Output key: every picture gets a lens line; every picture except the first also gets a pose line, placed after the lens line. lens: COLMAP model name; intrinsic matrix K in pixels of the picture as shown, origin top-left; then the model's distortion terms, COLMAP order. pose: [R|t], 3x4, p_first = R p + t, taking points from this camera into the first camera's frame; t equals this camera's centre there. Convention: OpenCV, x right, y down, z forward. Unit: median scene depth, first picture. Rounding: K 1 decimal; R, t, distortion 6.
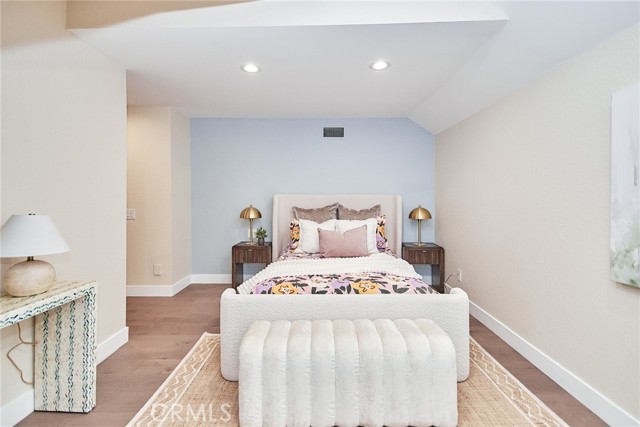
lens RADIAL K [[286.5, 0, 321.1], [0, 286.5, 197.8], [0, 0, 1]] dist [0.004701, 0.000216]
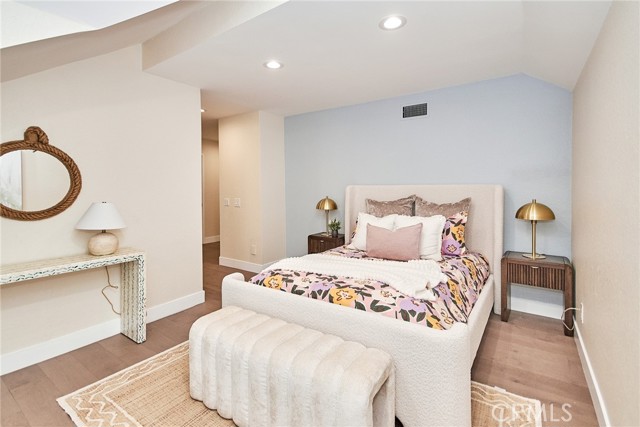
lens RADIAL K [[293.9, 0, 318.9], [0, 293.9, 194.6], [0, 0, 1]] dist [0.001385, 0.000305]
pose [[0.833100, 0.007722, -0.553069, 0.312687], [0.004741, 0.999766, 0.021101, -0.002956], [0.553102, -0.020202, 0.832868, 0.134638]]
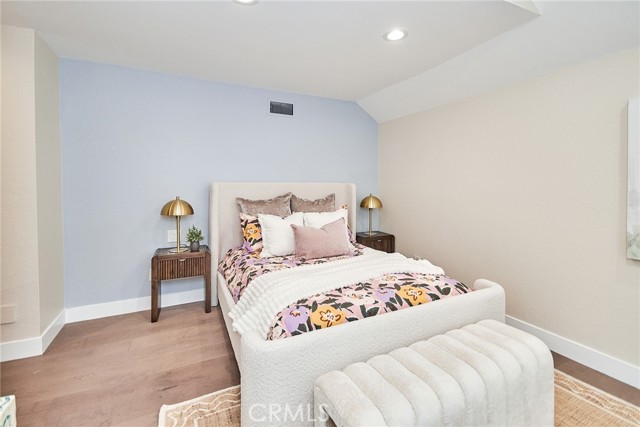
lens RADIAL K [[283.0, 0, 318.7], [0, 283.0, 194.7], [0, 0, 1]] dist [0.008318, -0.000394]
pose [[0.890577, -0.015026, 0.454584, -0.262485], [-0.001139, 0.999377, 0.035266, -0.005356], [-0.454831, -0.031925, 0.890006, 0.219574]]
